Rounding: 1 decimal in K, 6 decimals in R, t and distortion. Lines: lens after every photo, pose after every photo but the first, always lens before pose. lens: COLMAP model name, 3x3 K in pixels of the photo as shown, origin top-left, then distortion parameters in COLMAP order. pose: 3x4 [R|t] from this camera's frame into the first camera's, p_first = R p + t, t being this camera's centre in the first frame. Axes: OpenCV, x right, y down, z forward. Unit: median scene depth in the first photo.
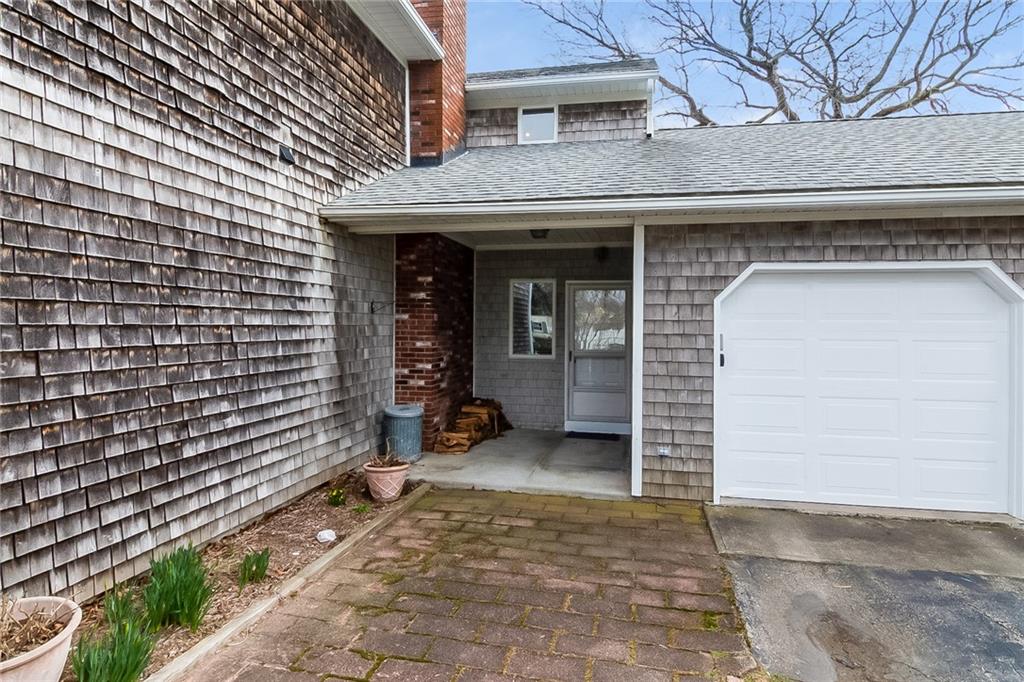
lens RADIAL K [[623.0, 0, 510.9], [0, 623.0, 348.6], [0, 0, 1]] dist [0.003363, 0.000810]
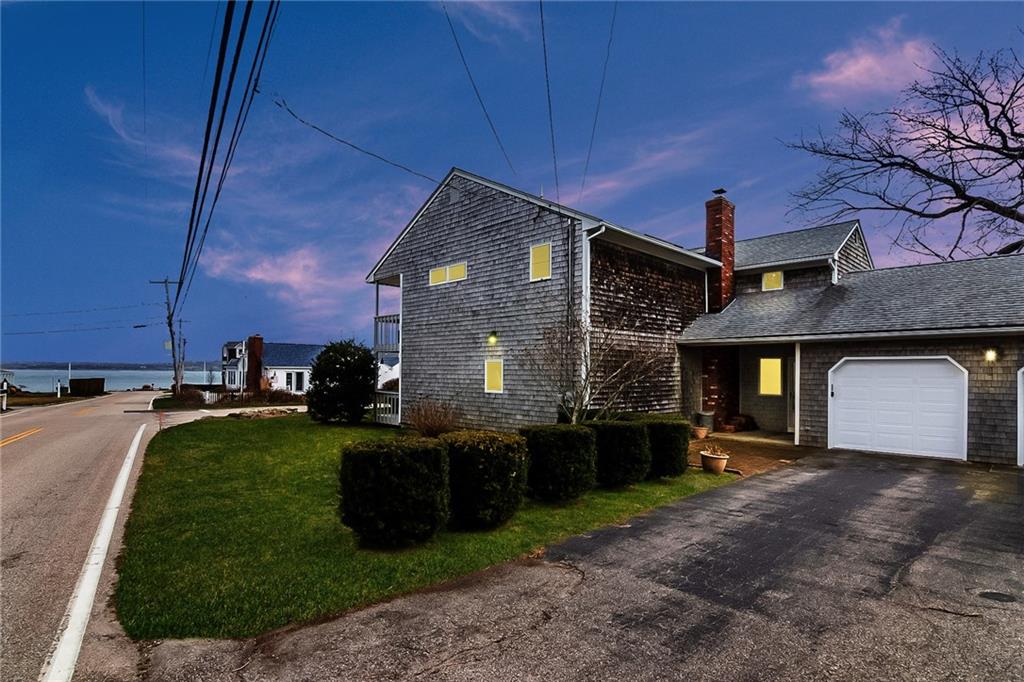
lens RADIAL K [[623.0, 0, 510.9], [0, 623.0, 348.6], [0, 0, 1]] dist [0.003363, 0.000810]
pose [[0.892265, -0.018612, -0.451128, 0.317469], [-0.016861, 0.997080, -0.074486, 0.044759], [0.451197, 0.074068, 0.889345, -1.926005]]
